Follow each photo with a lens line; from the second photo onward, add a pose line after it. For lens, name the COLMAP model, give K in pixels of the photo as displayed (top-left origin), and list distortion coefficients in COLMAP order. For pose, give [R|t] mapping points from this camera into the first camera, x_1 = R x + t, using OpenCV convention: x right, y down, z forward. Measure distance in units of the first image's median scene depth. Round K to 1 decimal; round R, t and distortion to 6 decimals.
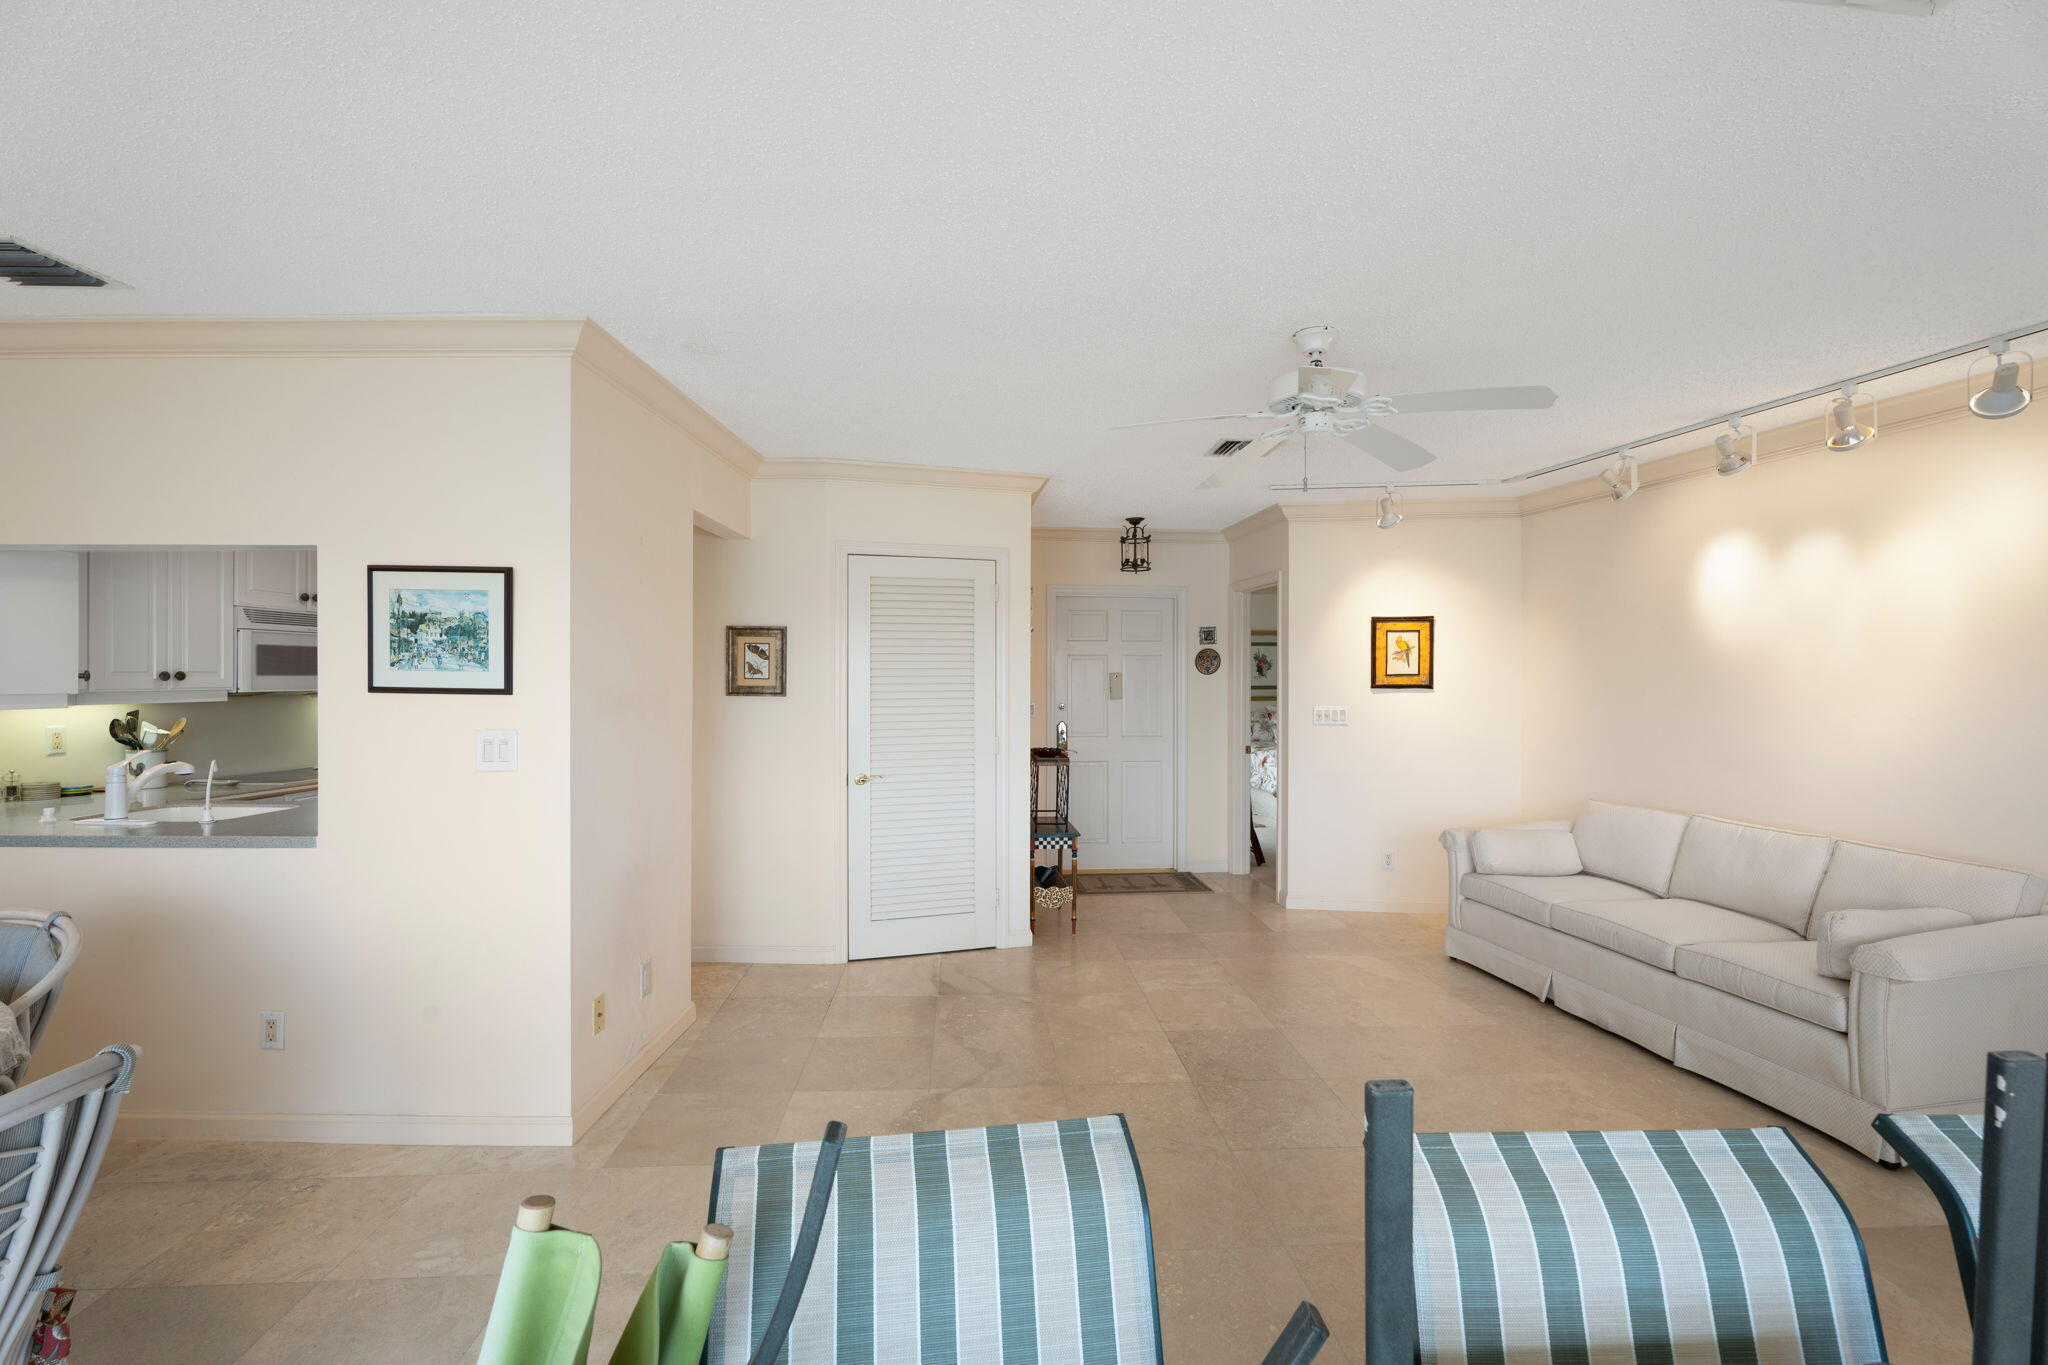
lens RADIAL K [[916.5, 0, 1019.2], [0, 916.5, 677.6], [0, 0, 1]] dist [0.002498, -0.000306]
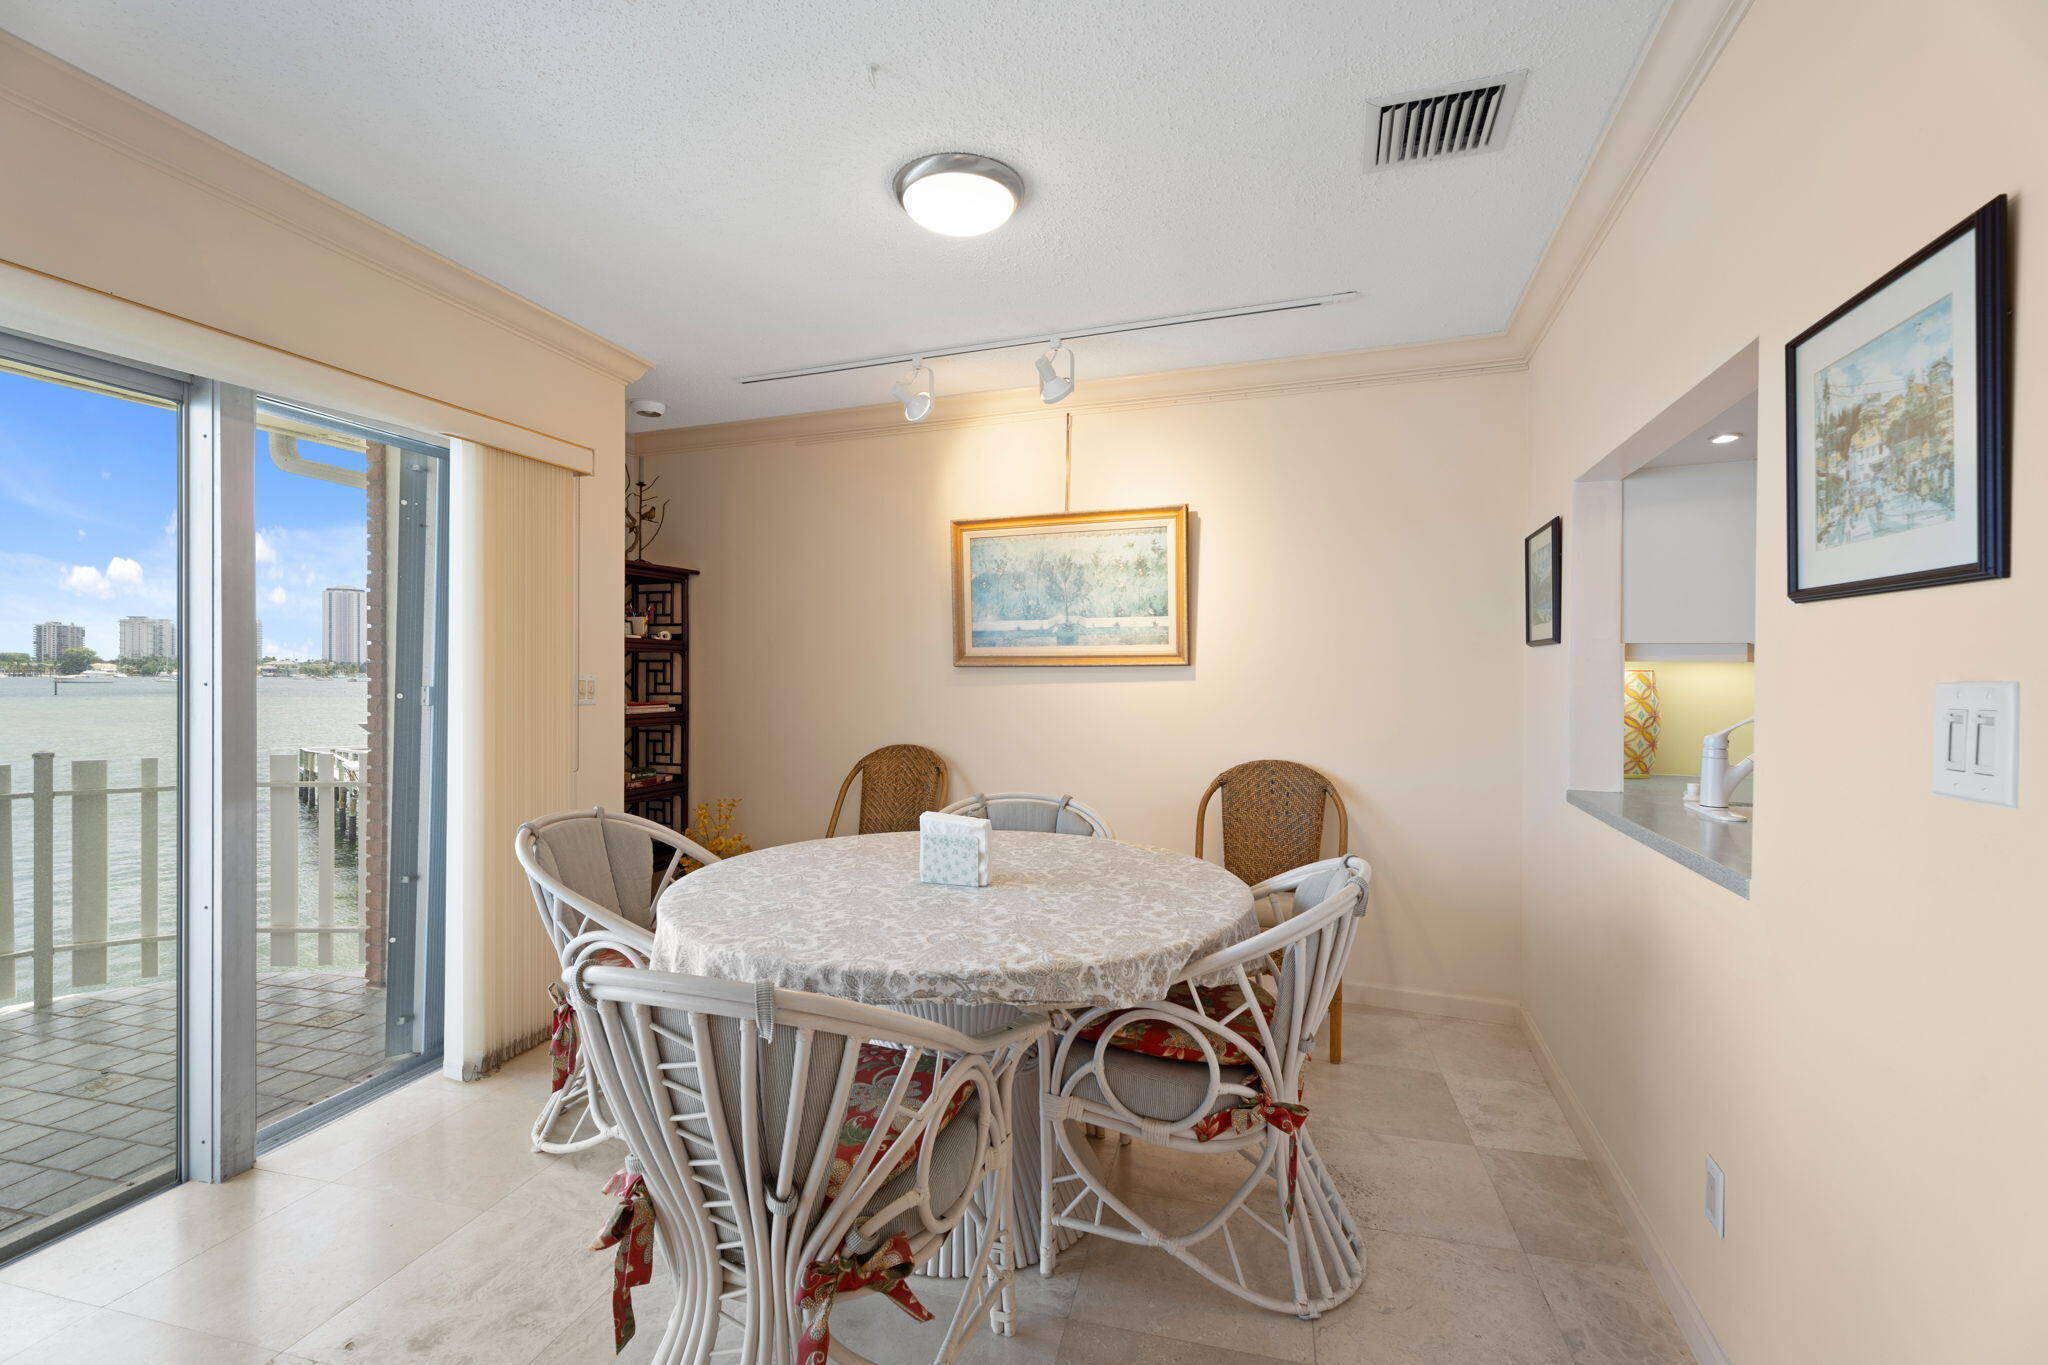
lens RADIAL K [[916.5, 0, 1019.2], [0, 916.5, 677.6], [0, 0, 1]] dist [0.002498, -0.000306]
pose [[-0.308260, 0.000150, -0.951302, -0.074090], [-0.010125, 0.999943, 0.003439, 0.035977], [0.951248, 0.010692, -0.308241, 0.466555]]
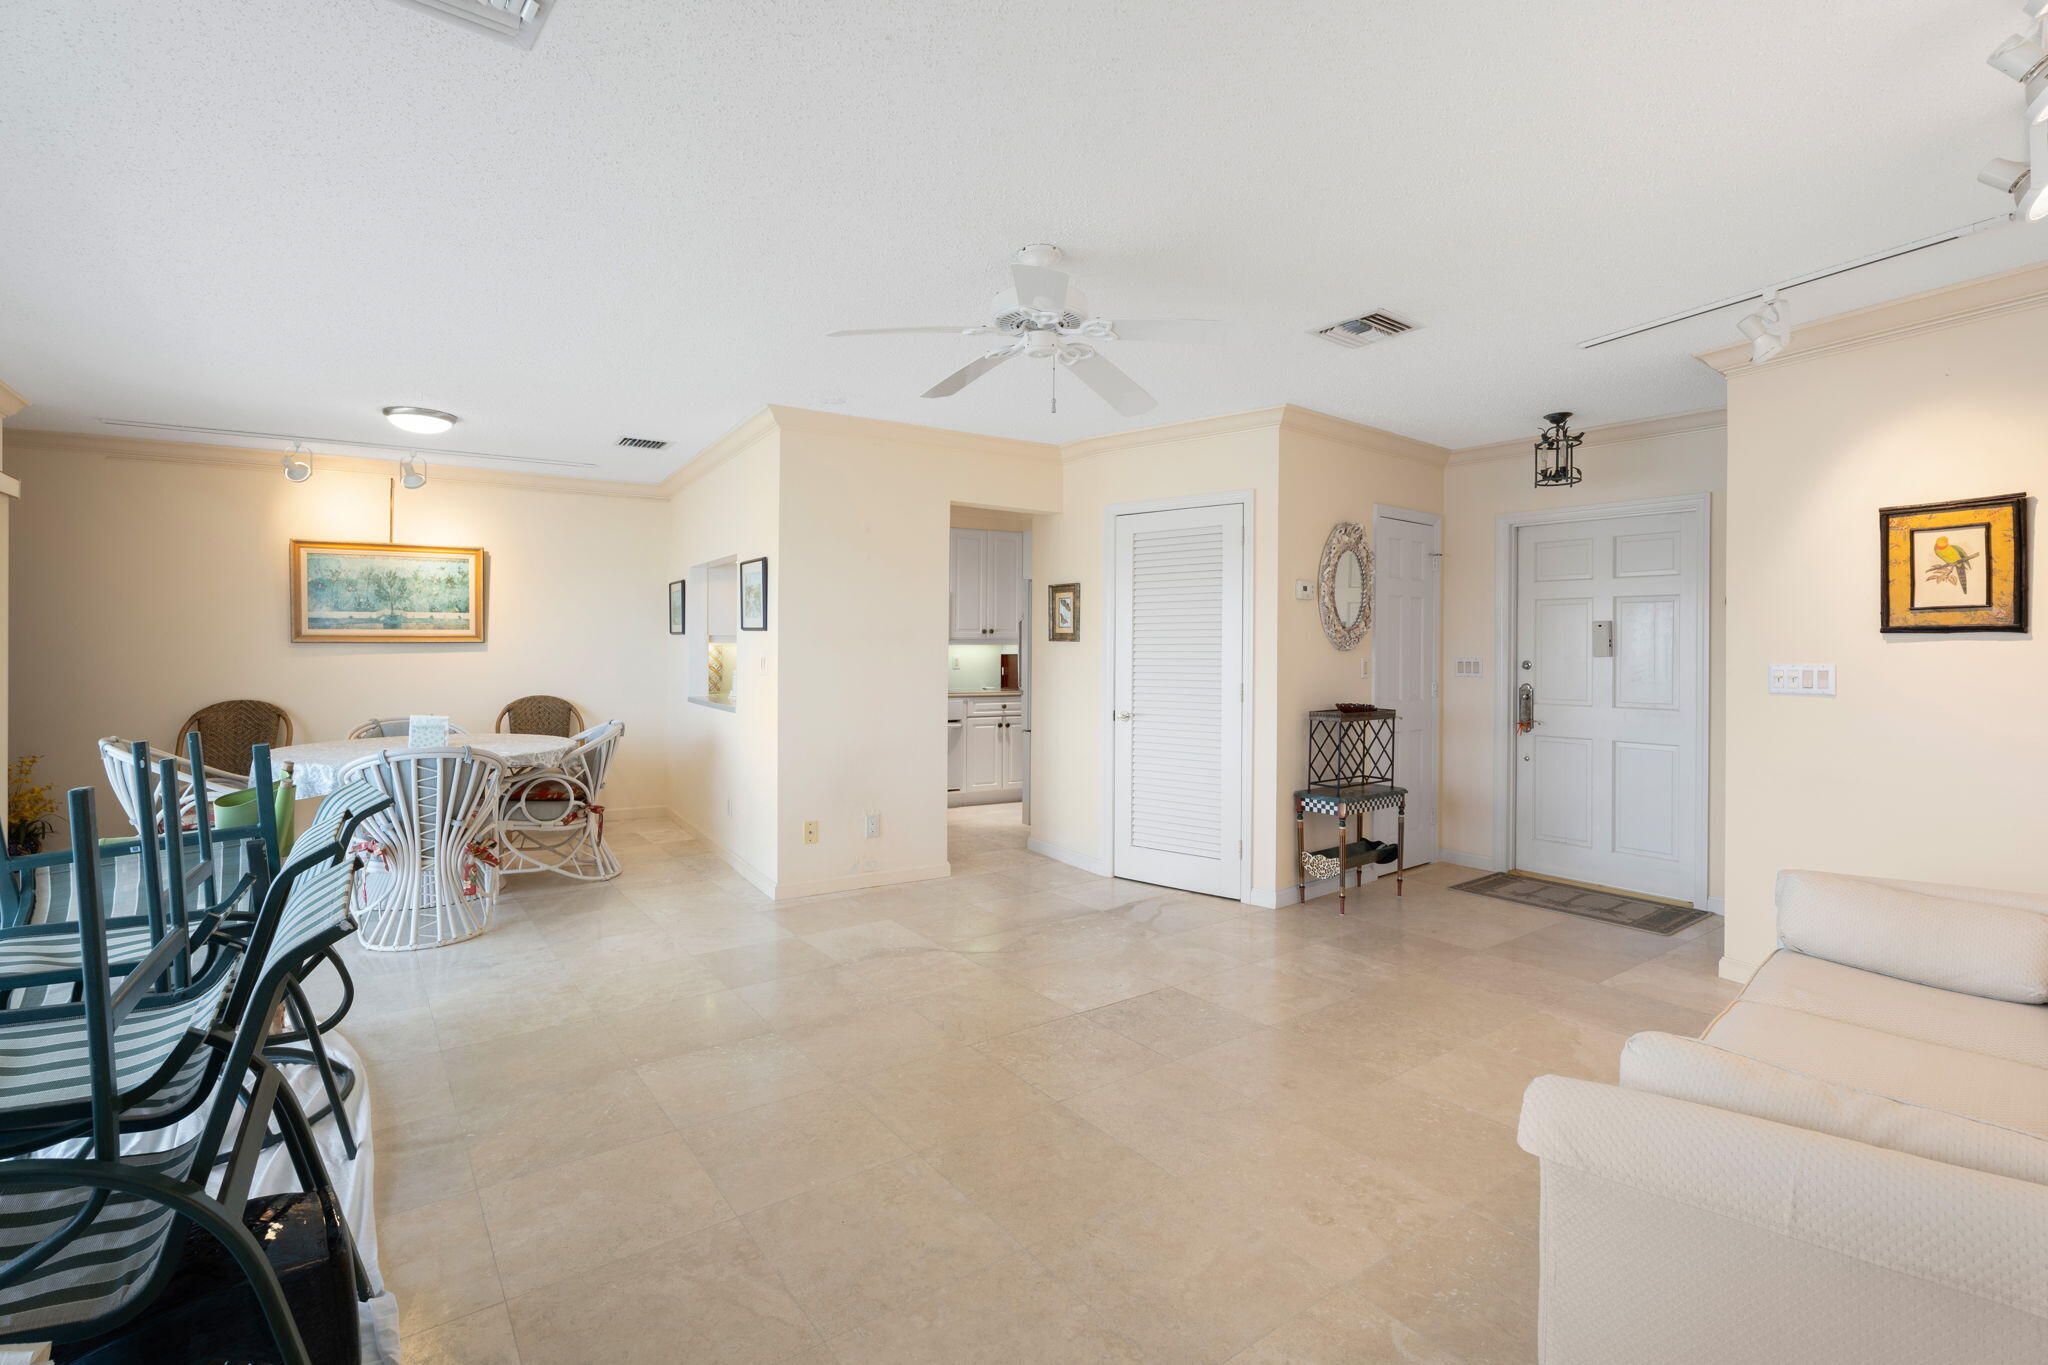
lens RADIAL K [[926.8, 0, 1012.9], [0, 926.8, 655.1], [0, 0, 1]] dist [0.002122, 0.000083]
pose [[0.539784, 0.008057, -0.841765, 0.702533], [-0.007785, 0.999959, 0.004580, 0.032702], [0.841768, 0.004081, 0.539825, 0.277109]]
